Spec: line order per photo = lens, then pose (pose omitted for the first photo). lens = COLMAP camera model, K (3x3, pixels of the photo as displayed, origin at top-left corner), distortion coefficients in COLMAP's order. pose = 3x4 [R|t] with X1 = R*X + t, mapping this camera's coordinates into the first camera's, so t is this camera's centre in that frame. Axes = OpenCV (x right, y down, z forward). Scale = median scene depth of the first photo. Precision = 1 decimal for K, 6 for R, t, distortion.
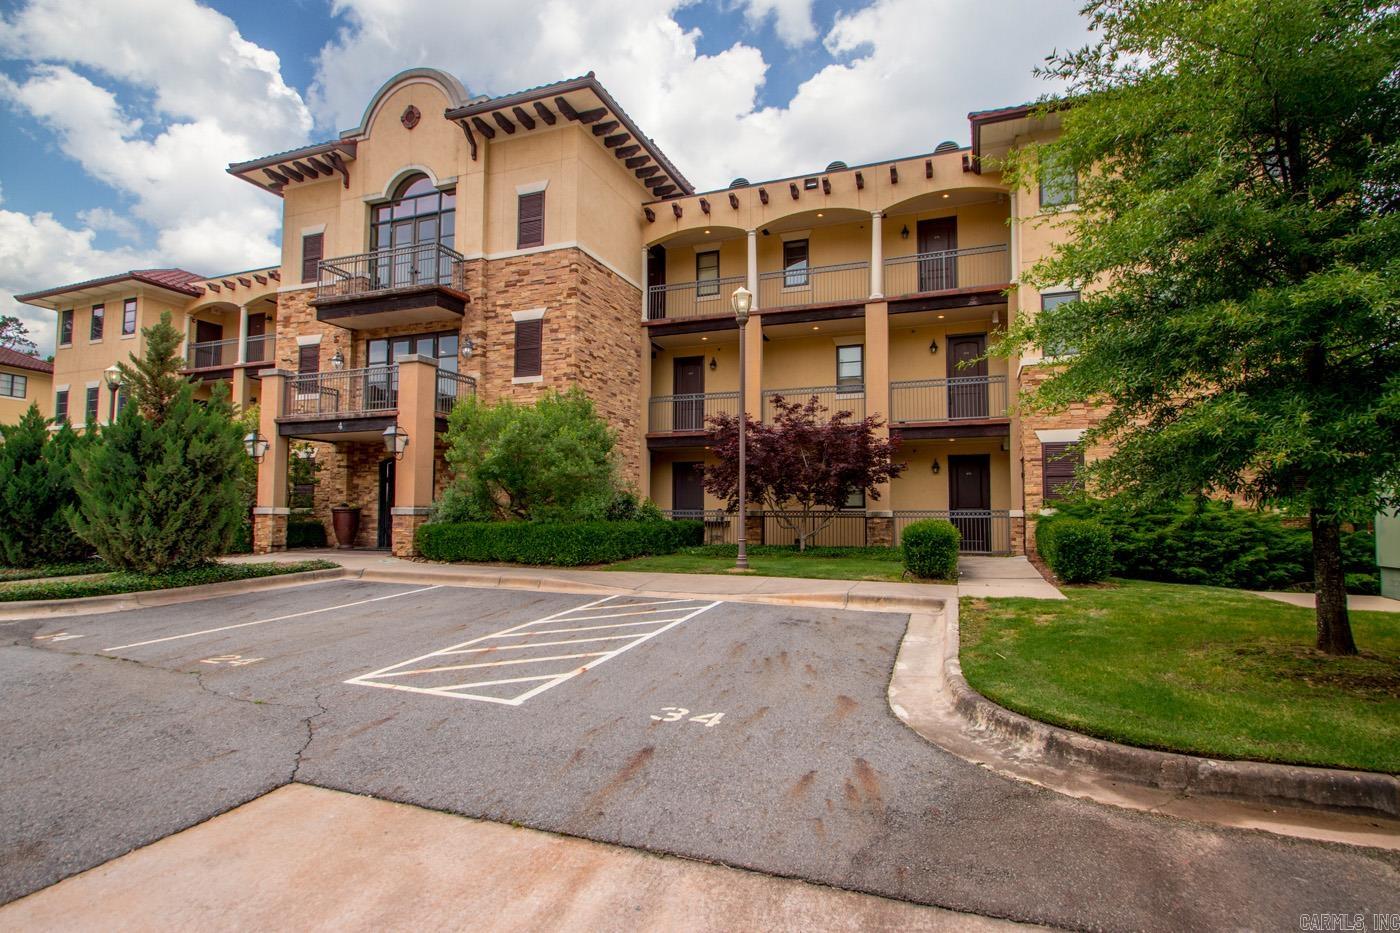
lens RADIAL K [[671.6, 0, 700.0], [0, 671.6, 466.5], [0, 0, 1]] dist [-0.000331, -0.000200]
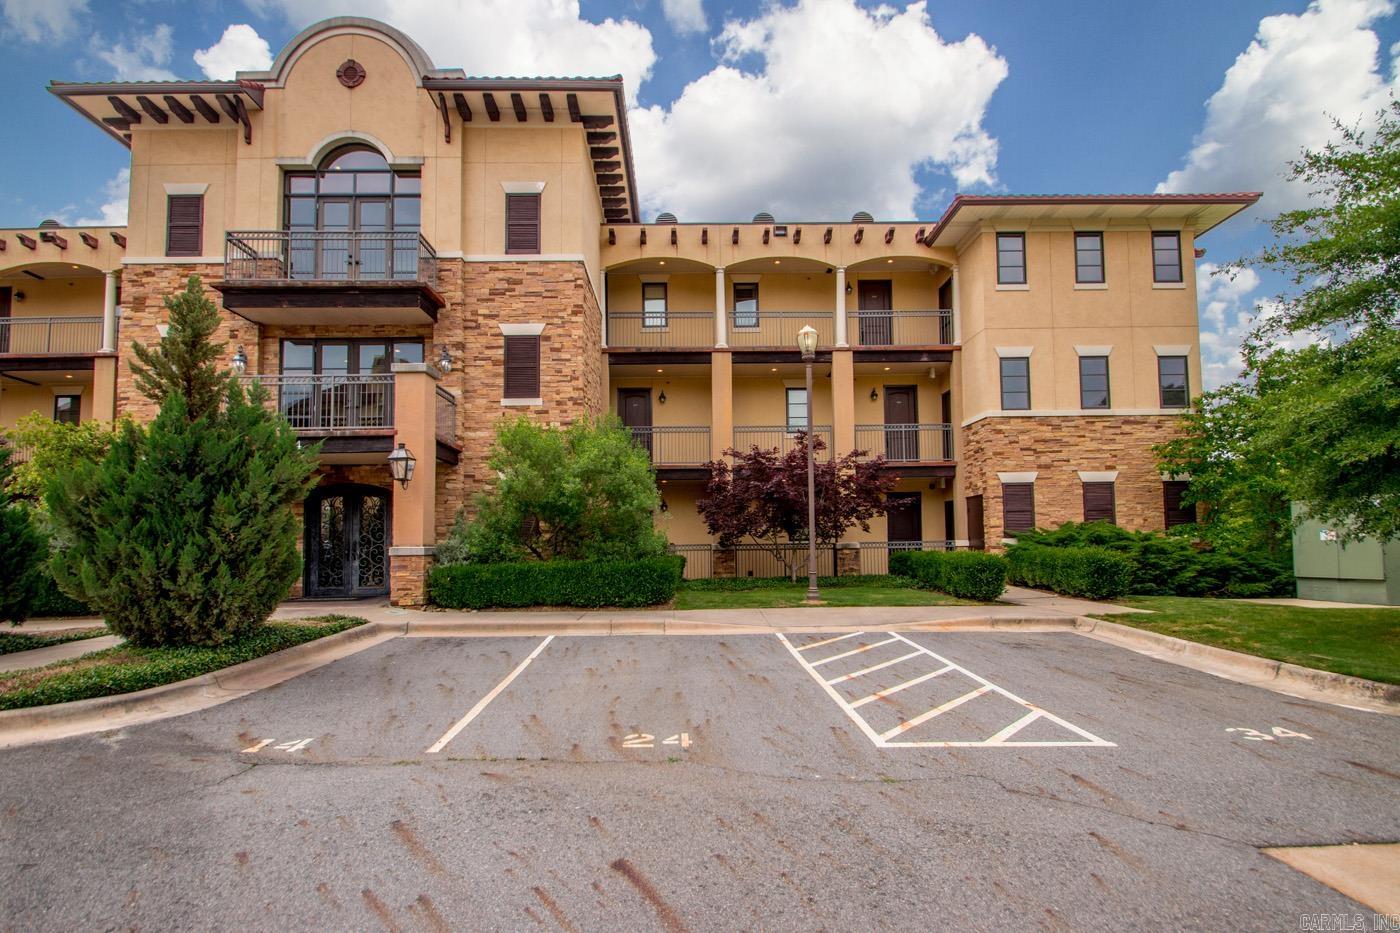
lens RADIAL K [[656.0, 0, 694.1], [0, 656.0, 502.2], [0, 0, 1]] dist [0.016864, -0.016333]
pose [[0.932033, 0.007771, 0.362290, -0.351765], [-0.008364, 0.999965, 0.000070, 0.002477], [-0.362277, -0.003095, 0.932065, 0.098342]]
